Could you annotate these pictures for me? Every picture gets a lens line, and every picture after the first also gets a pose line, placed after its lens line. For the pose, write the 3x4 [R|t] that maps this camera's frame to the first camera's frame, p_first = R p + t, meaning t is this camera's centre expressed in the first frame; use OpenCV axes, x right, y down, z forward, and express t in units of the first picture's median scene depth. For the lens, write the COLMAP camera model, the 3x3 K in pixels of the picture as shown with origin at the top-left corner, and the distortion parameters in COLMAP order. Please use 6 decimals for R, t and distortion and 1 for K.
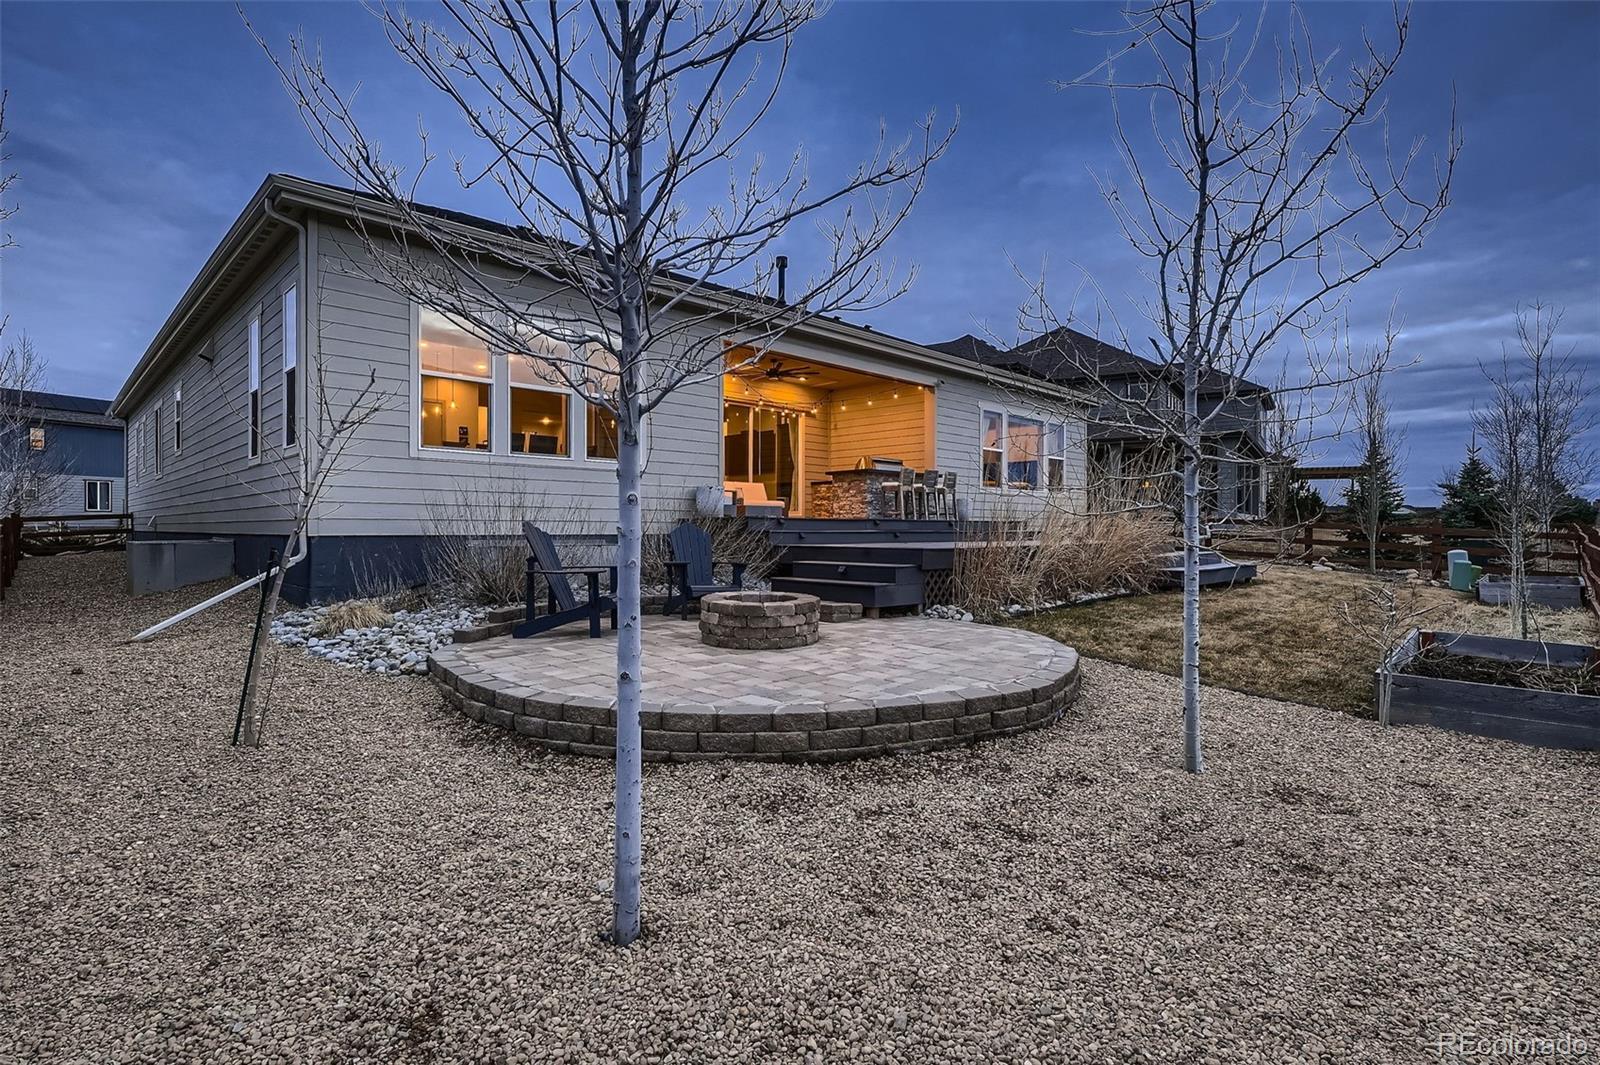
lens RADIAL K [[776.6, 0, 804.6], [0, 776.6, 533.0], [0, 0, 1]] dist [-0.002016, -0.000809]
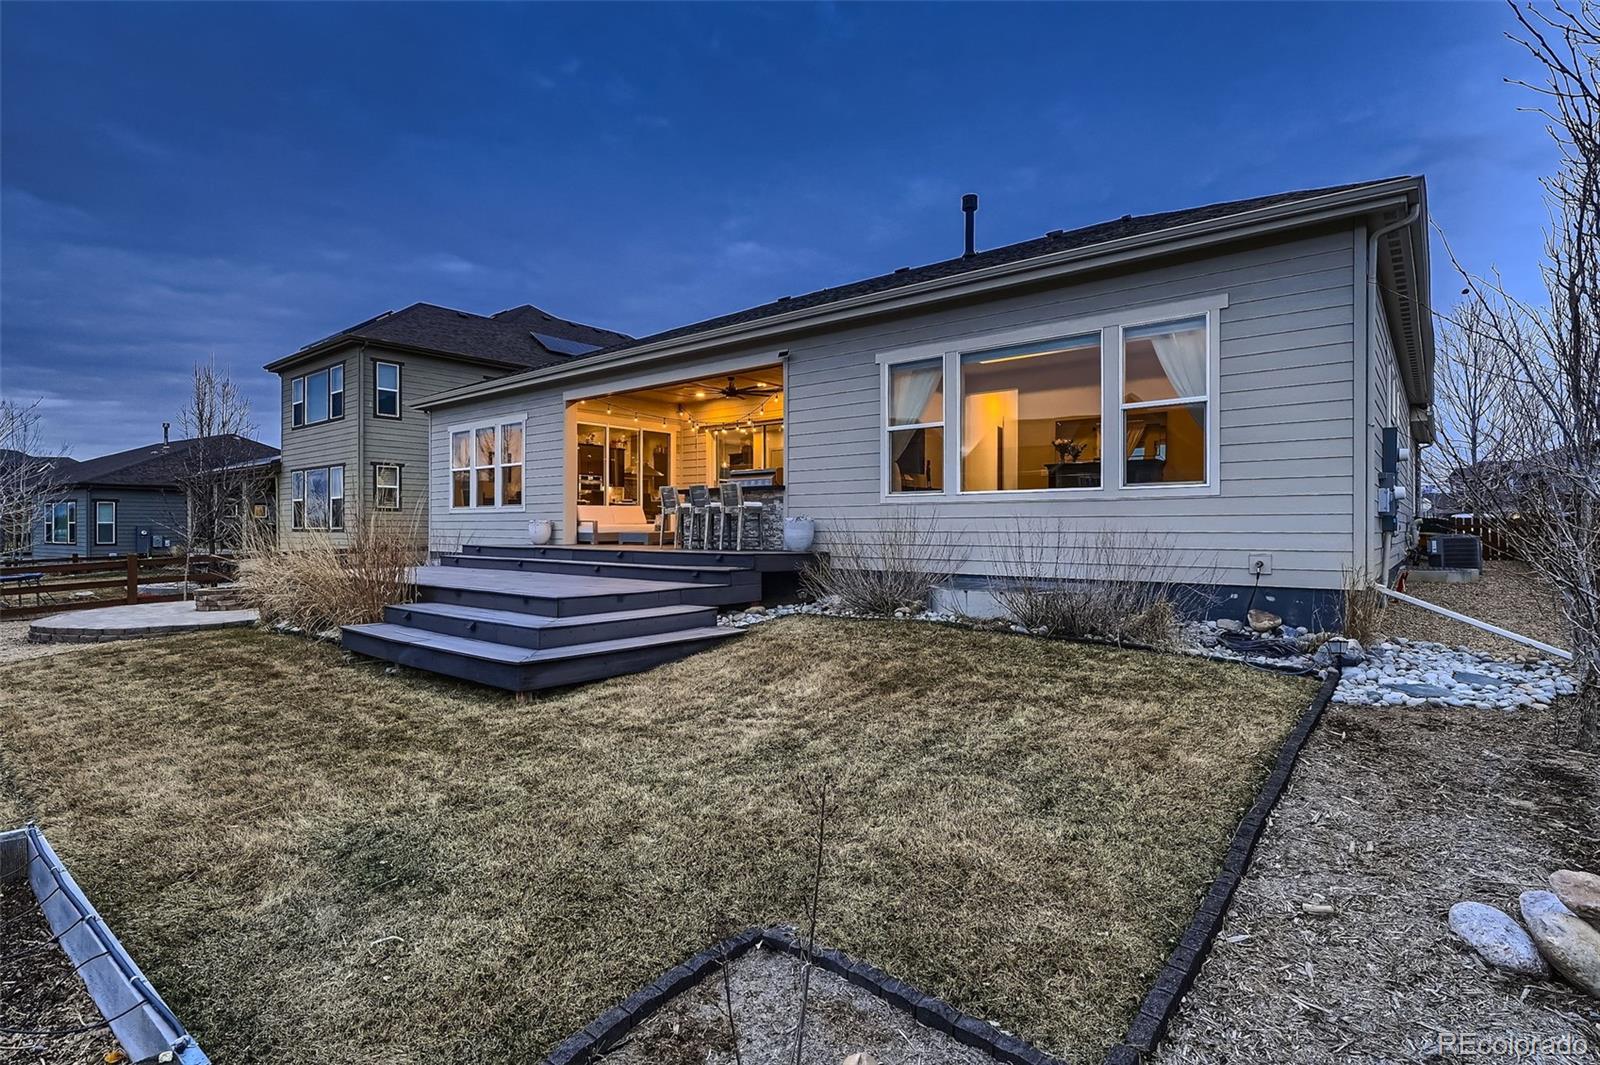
lens RADIAL K [[776.6, 0, 804.6], [0, 776.6, 533.0], [0, 0, 1]] dist [-0.002016, -0.000809]
pose [[0.106336, 0.013164, -0.994243, 0.896414], [-0.011701, 0.999860, 0.011987, -0.039223], [0.994261, 0.010359, 0.106476, 0.935371]]
